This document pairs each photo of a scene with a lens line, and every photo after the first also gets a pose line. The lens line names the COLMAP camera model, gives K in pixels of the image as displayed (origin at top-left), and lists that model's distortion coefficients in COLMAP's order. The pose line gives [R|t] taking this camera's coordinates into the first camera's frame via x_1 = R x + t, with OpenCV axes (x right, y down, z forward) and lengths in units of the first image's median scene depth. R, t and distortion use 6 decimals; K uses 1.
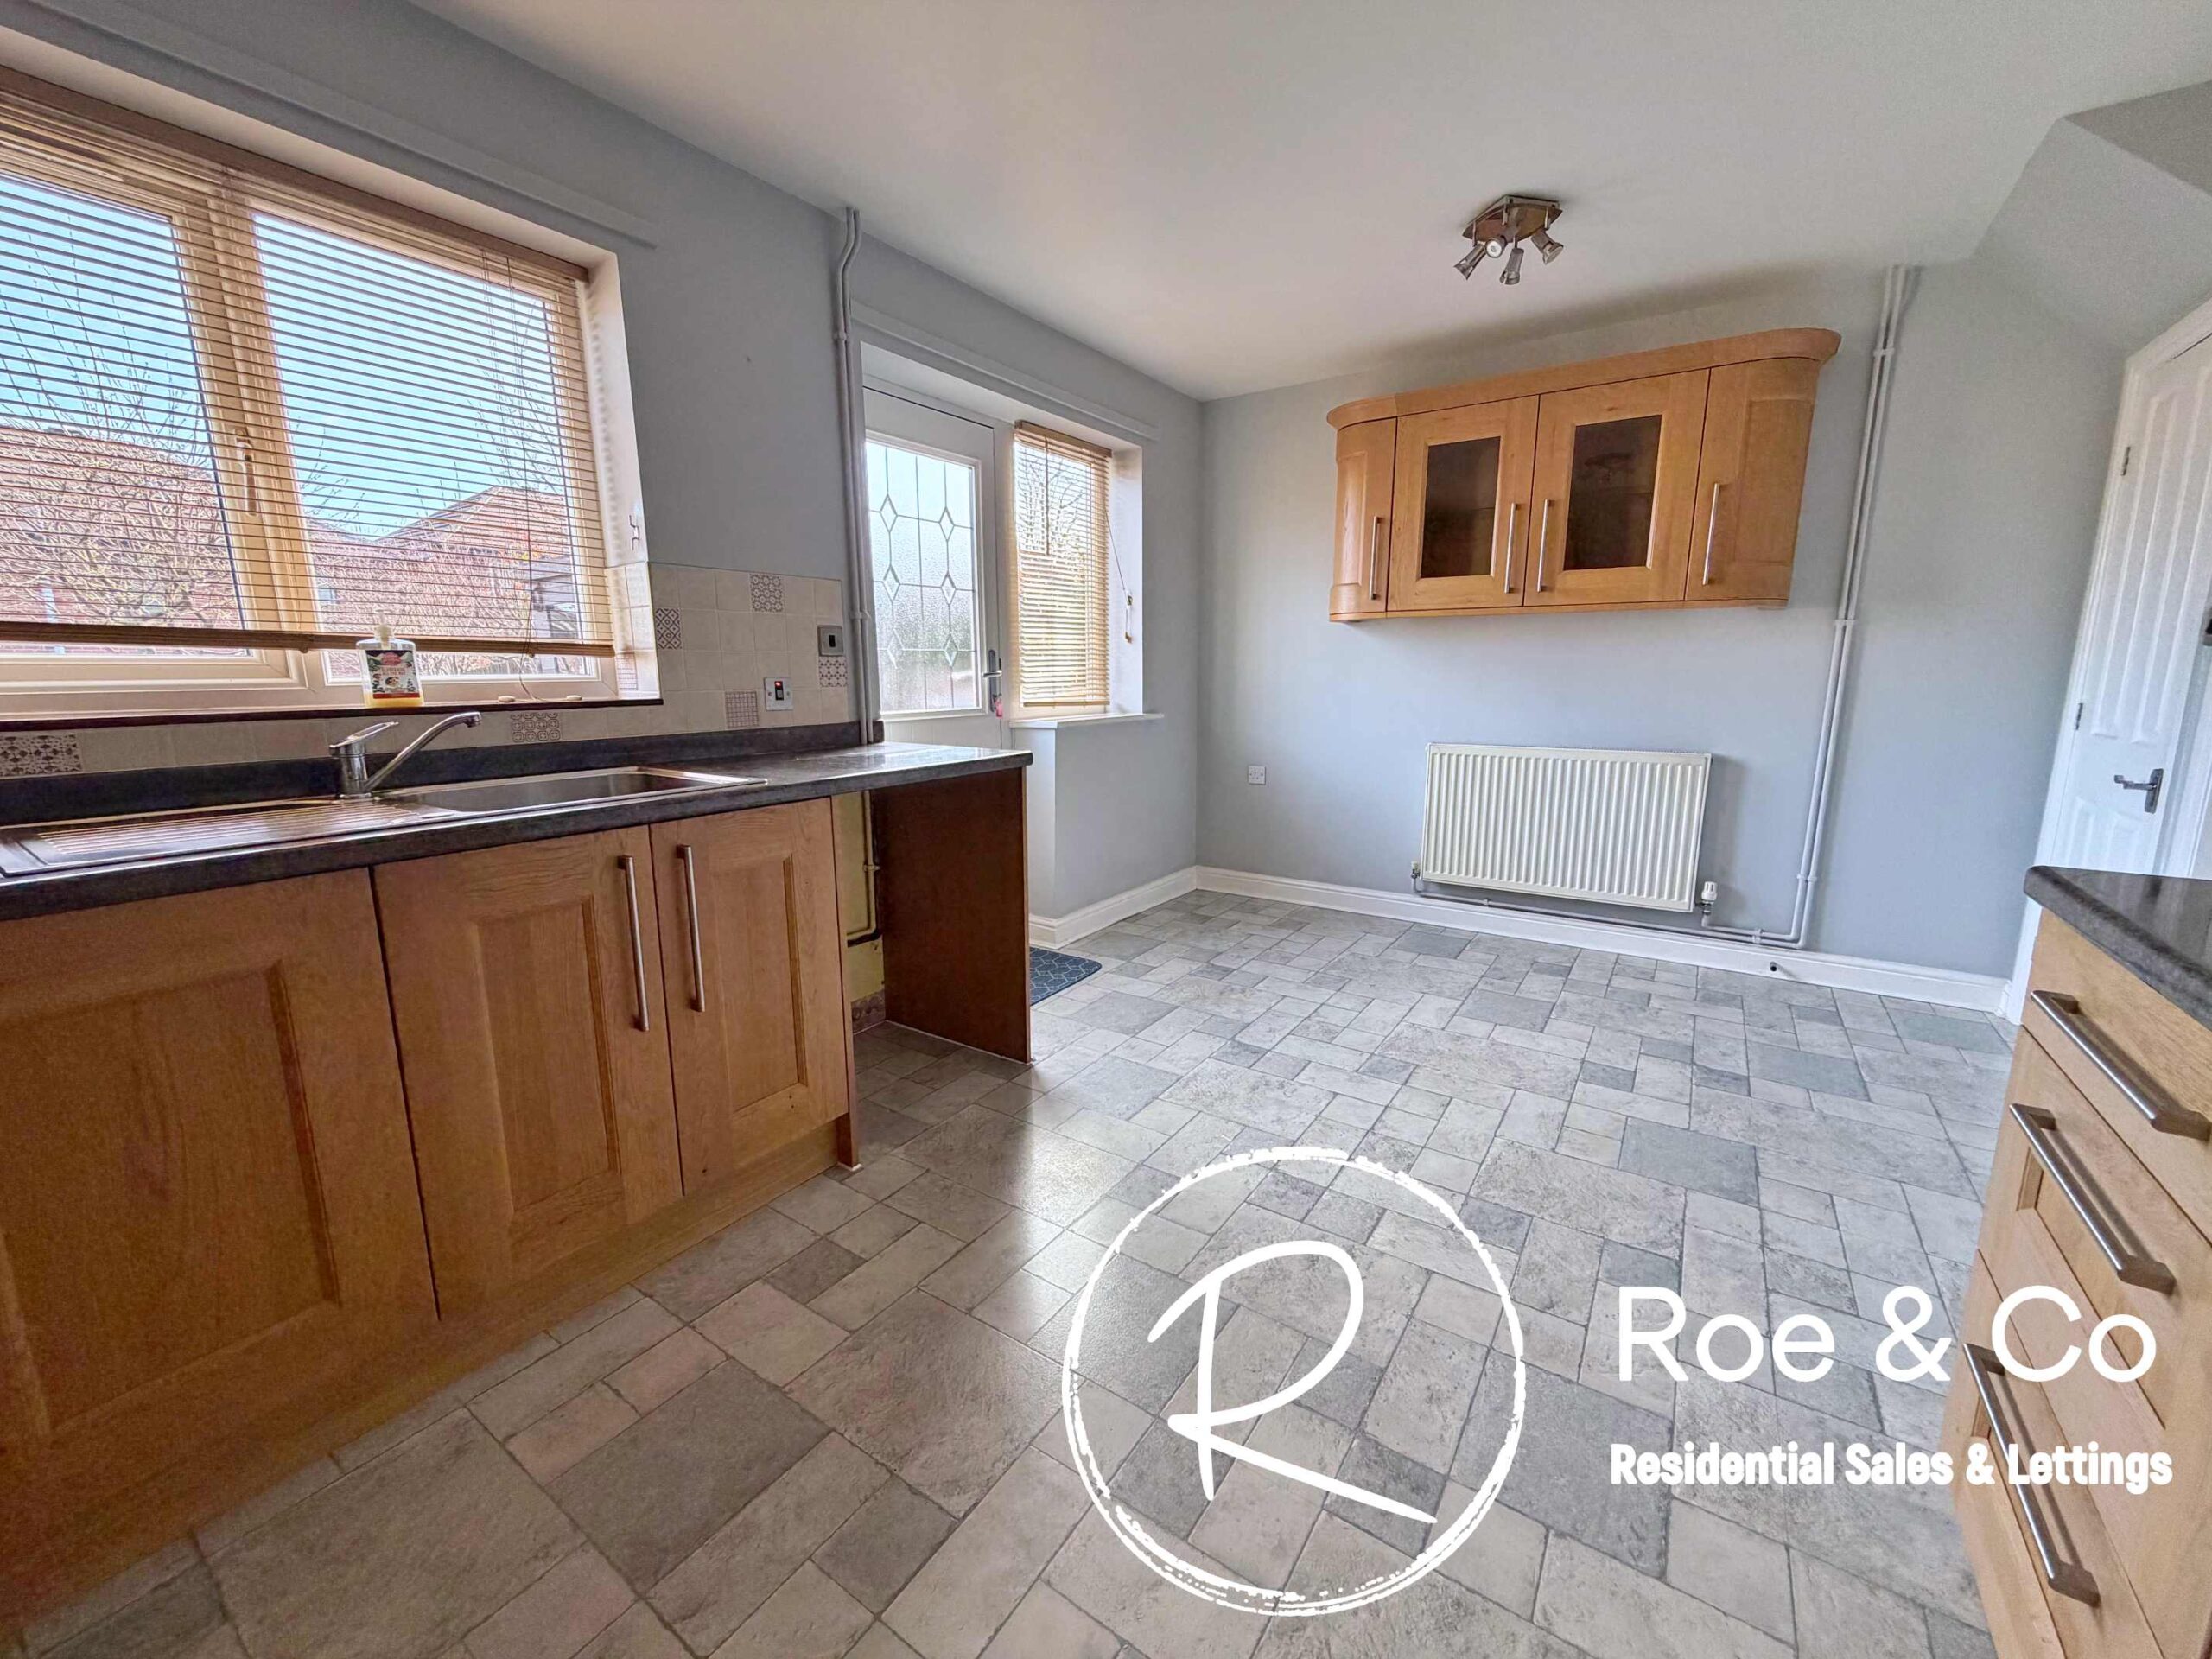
lens RADIAL K [[880.6, 0, 1099.6], [0, 880.6, 823.4], [0, 0, 1]] dist [0.001409, 0.000241]
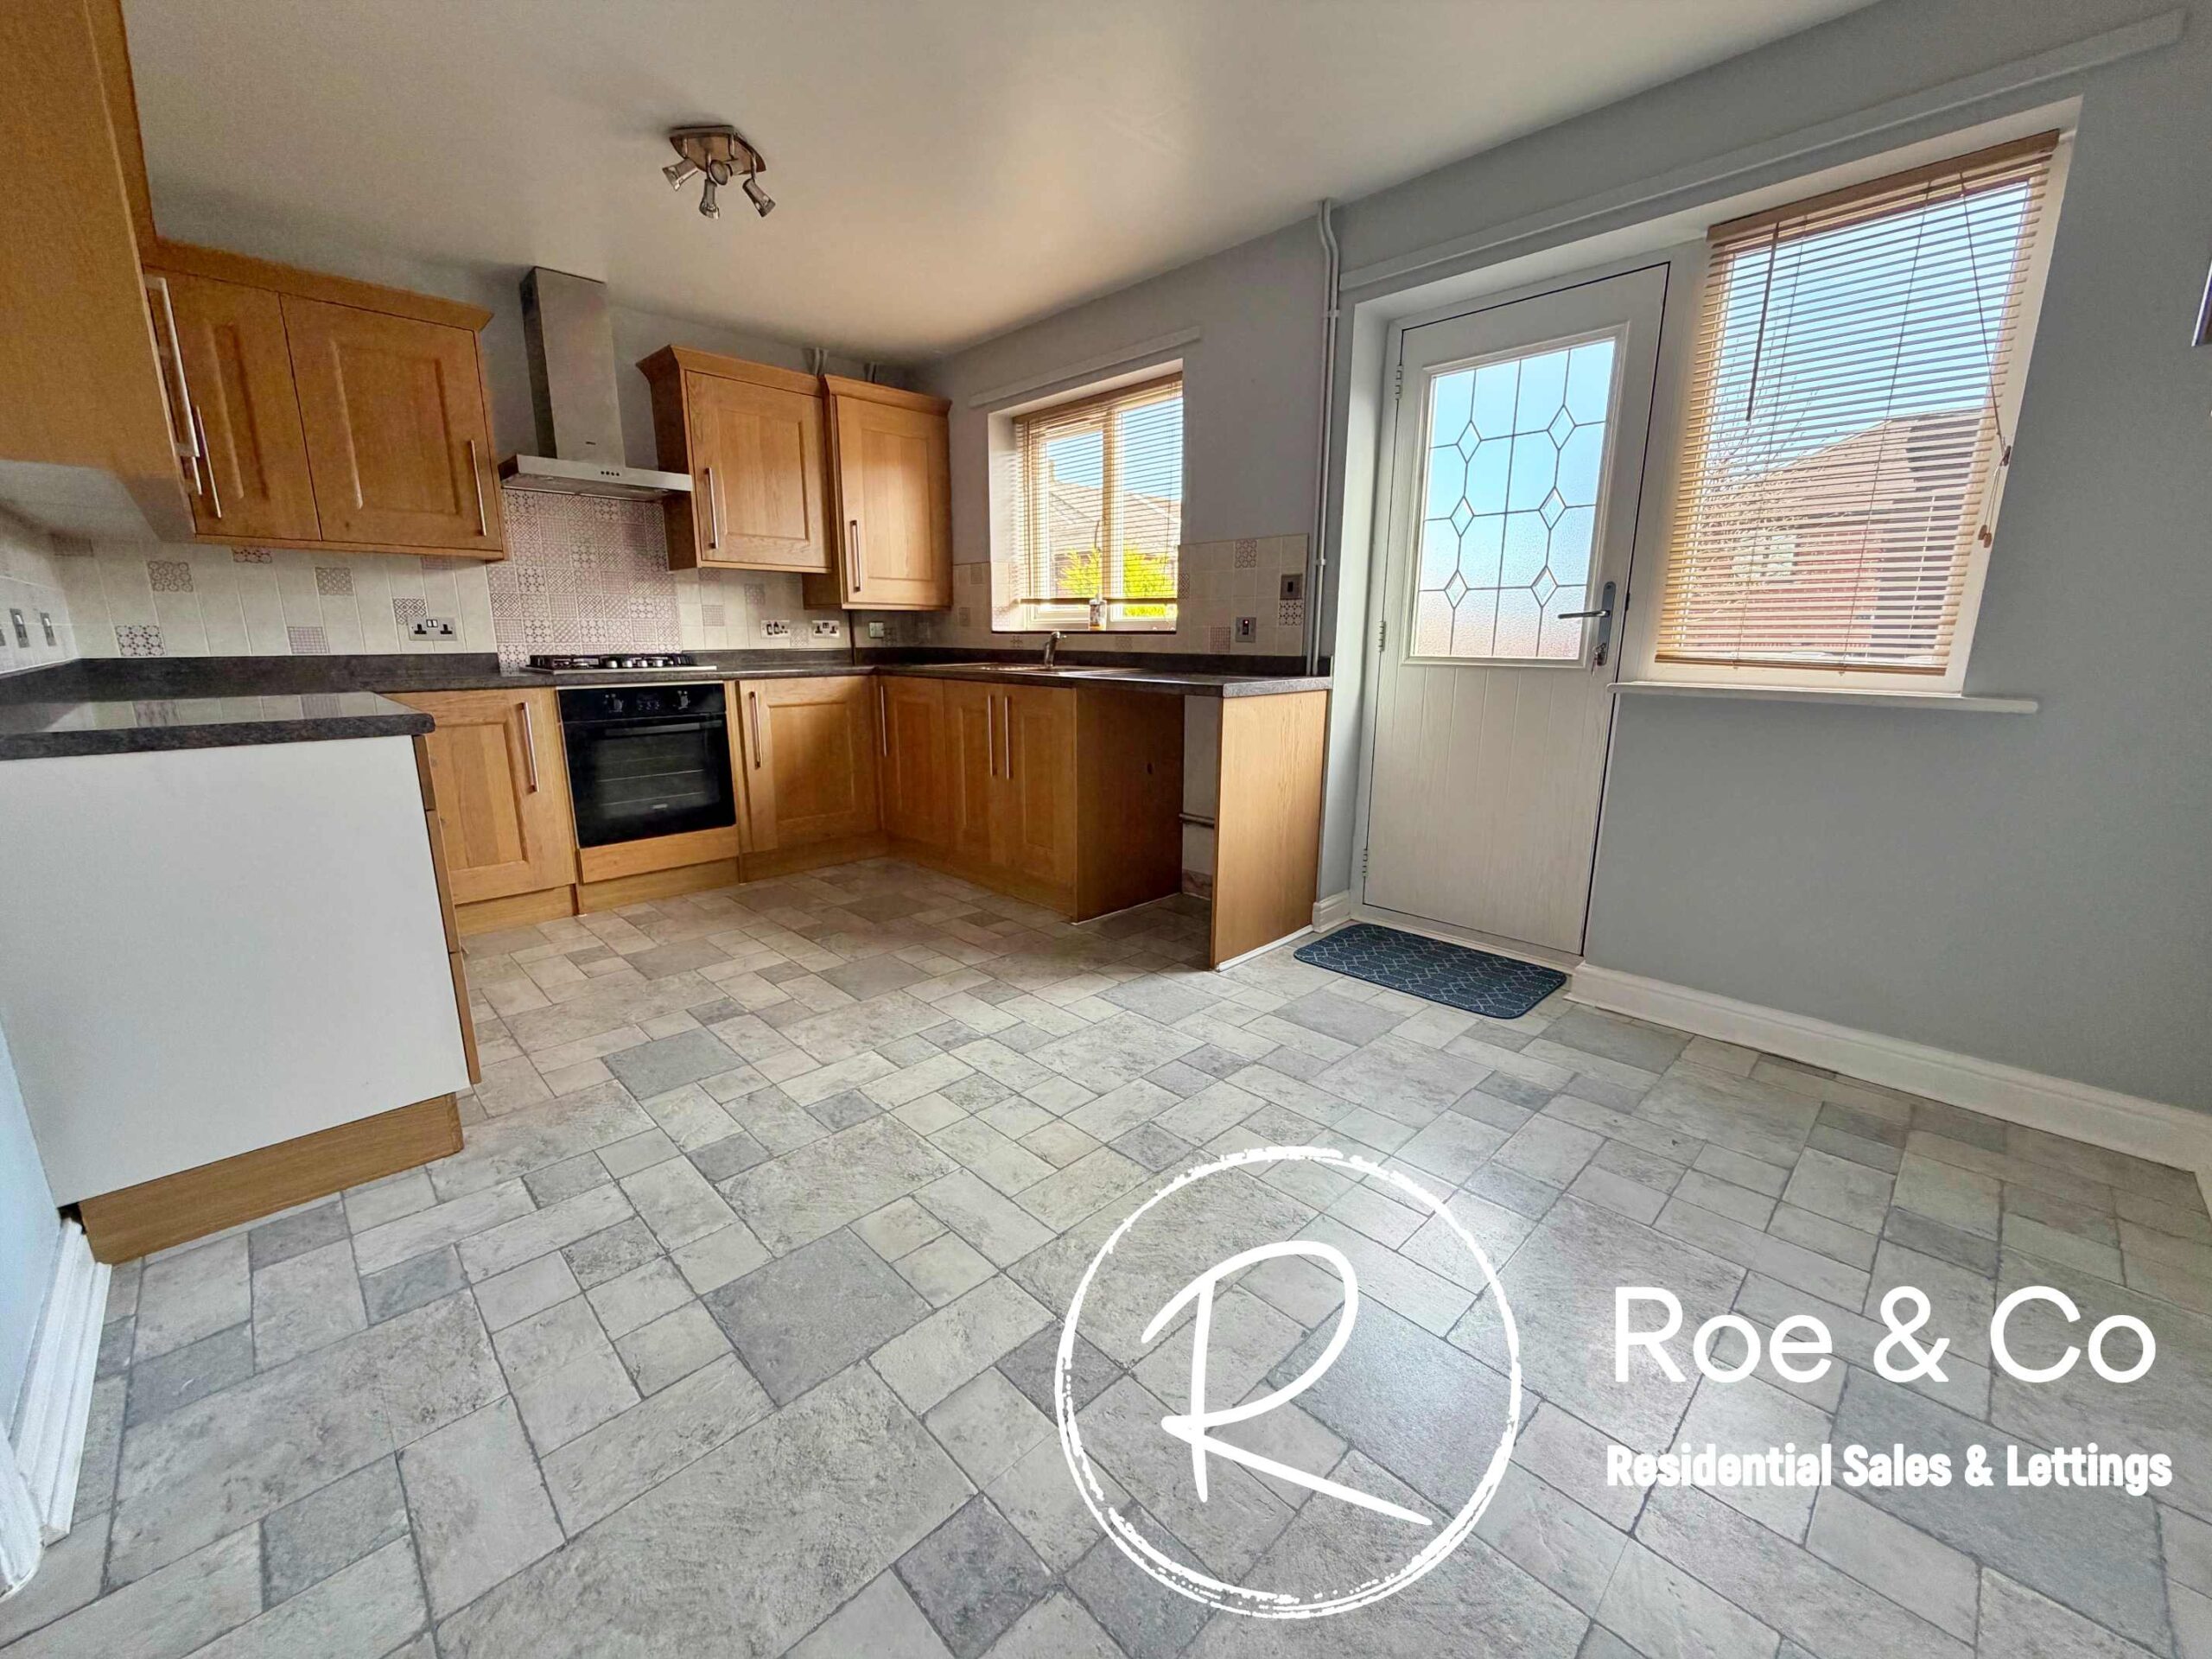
lens RADIAL K [[880.6, 0, 1099.6], [0, 880.6, 823.4], [0, 0, 1]] dist [0.001409, 0.000241]
pose [[-0.196270, 0.213893, -0.956937, 1.054166], [-0.173335, 0.952981, 0.248560, -0.165679], [0.965108, 0.214655, -0.149967, 1.083095]]
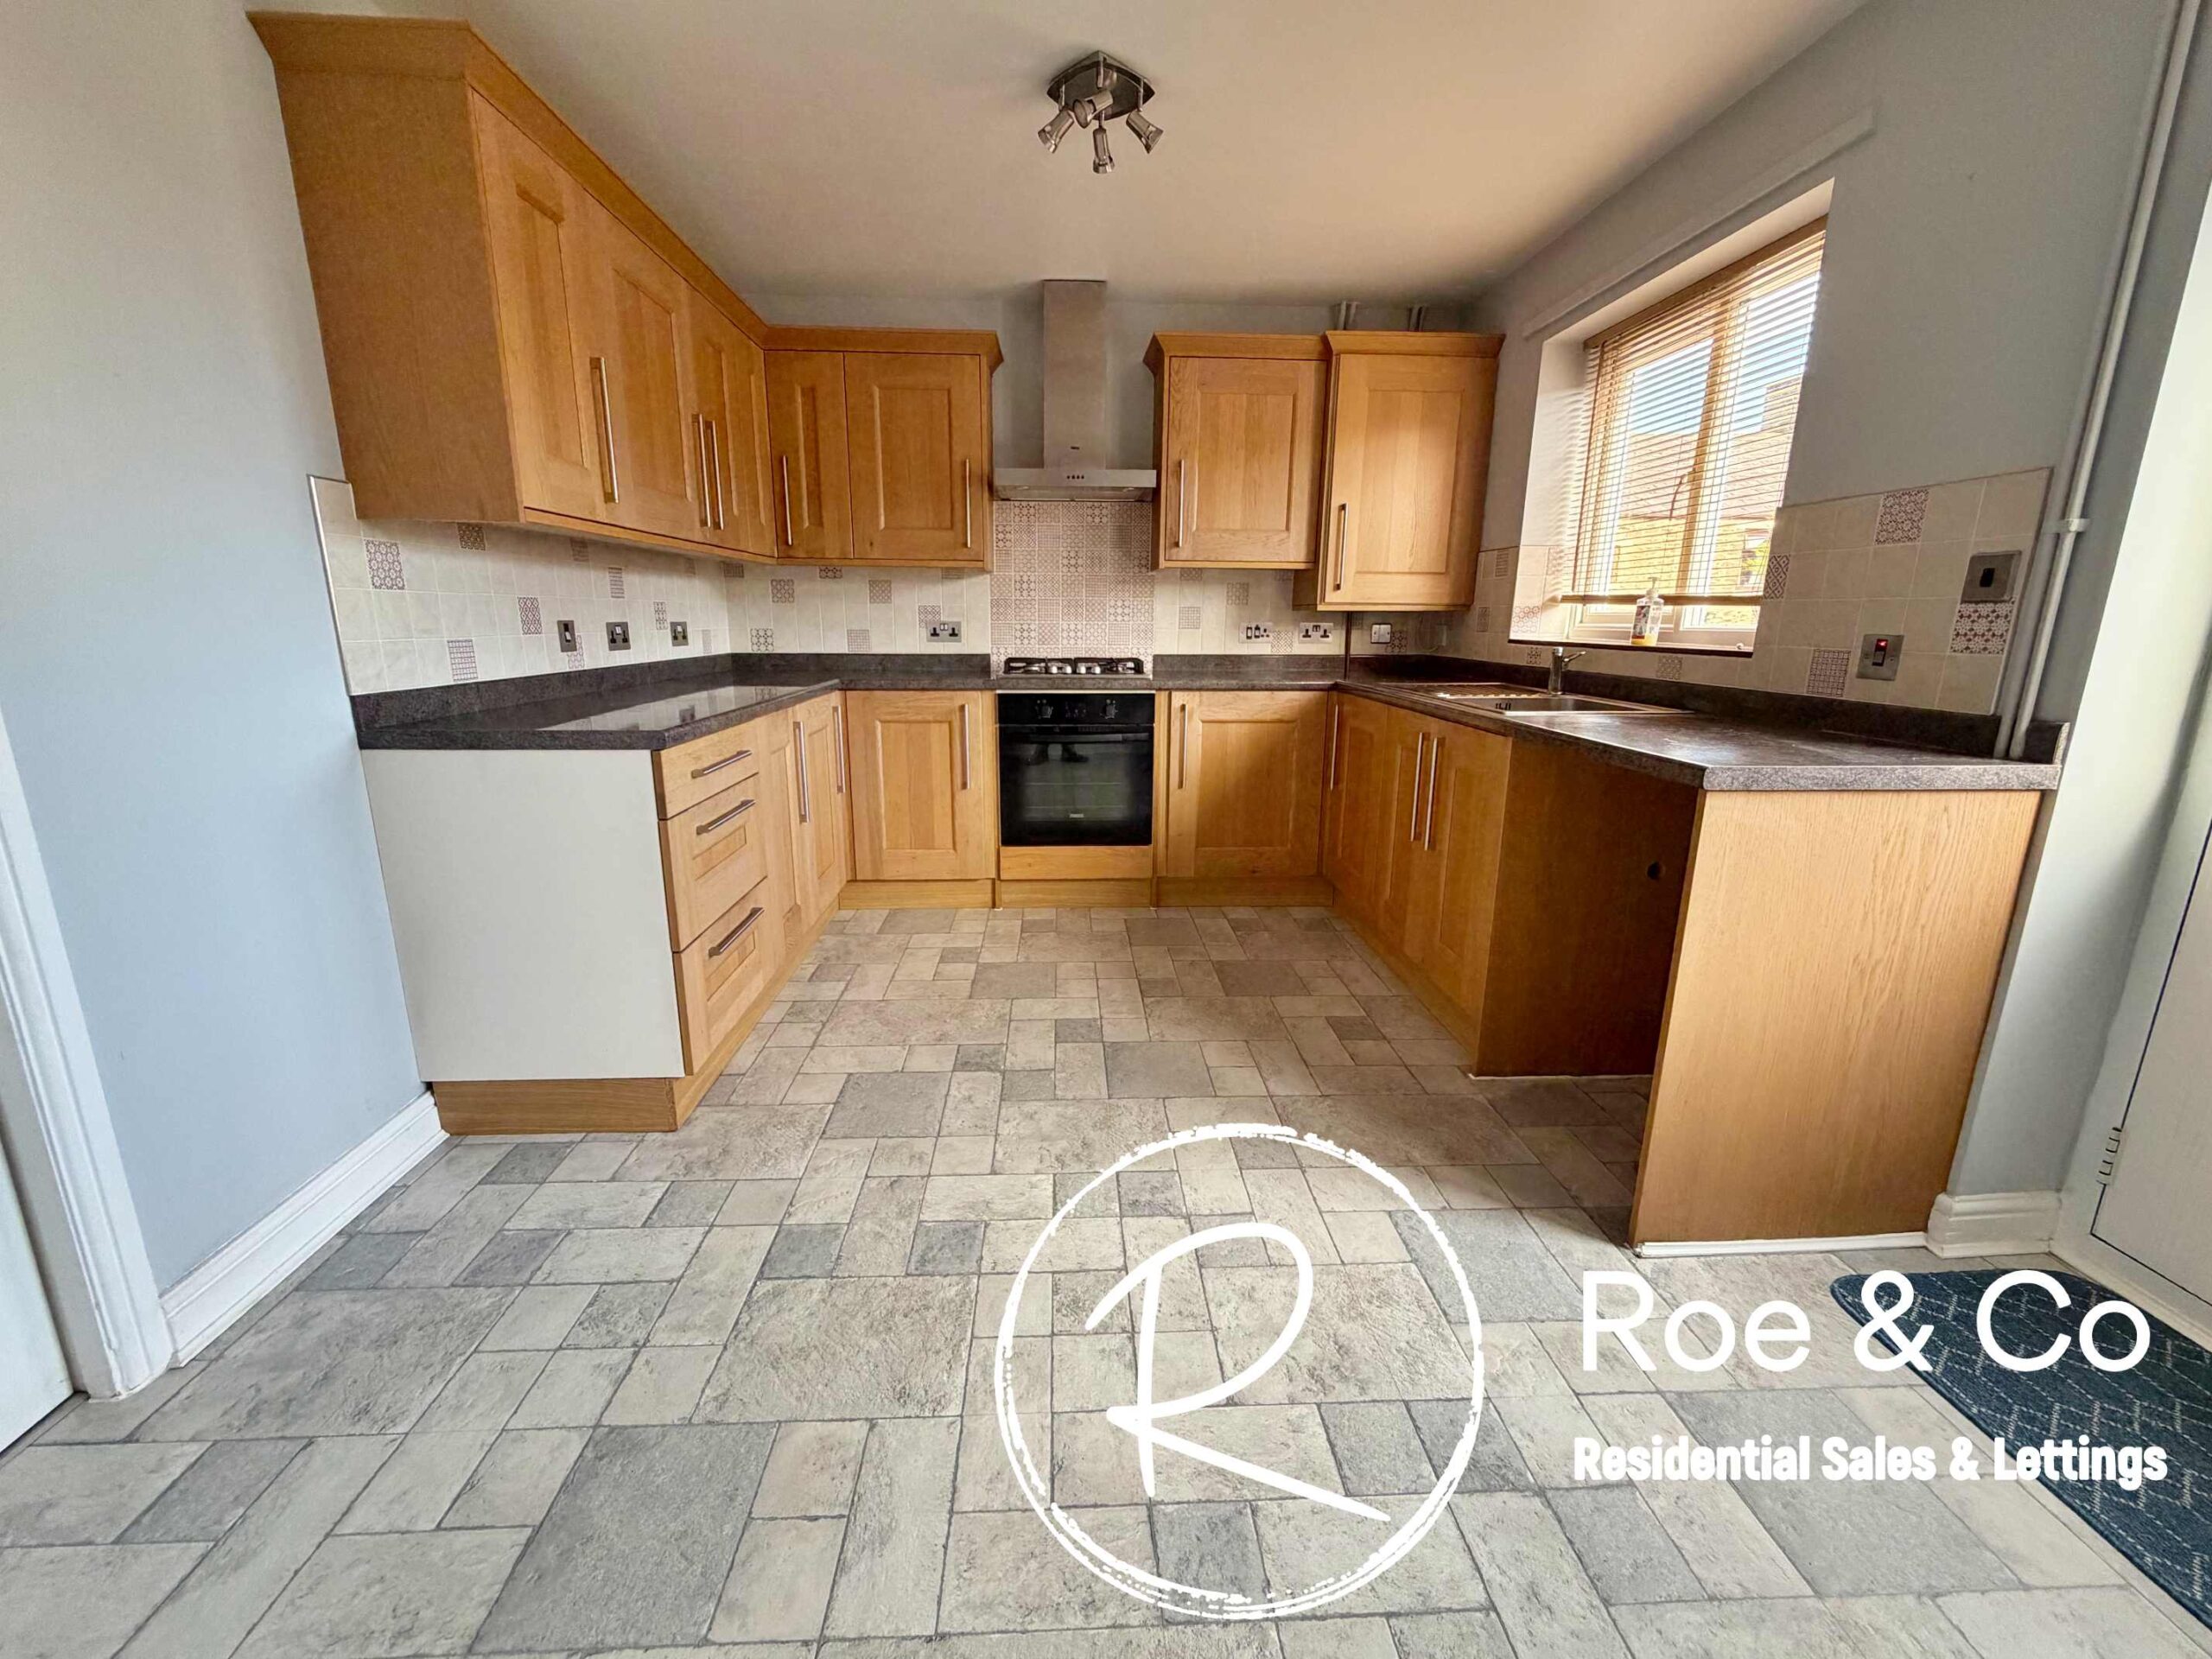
lens RADIAL K [[903.8, 0, 1098.3], [0, 903.8, 825.9], [0, 0, 1]] dist [-0.000628, 0.000065]
pose [[-0.798709, 0.137563, -0.585782, 0.623779], [-0.107872, 0.925010, 0.364308, -0.227455], [0.591969, 0.354165, -0.723975, 1.246062]]
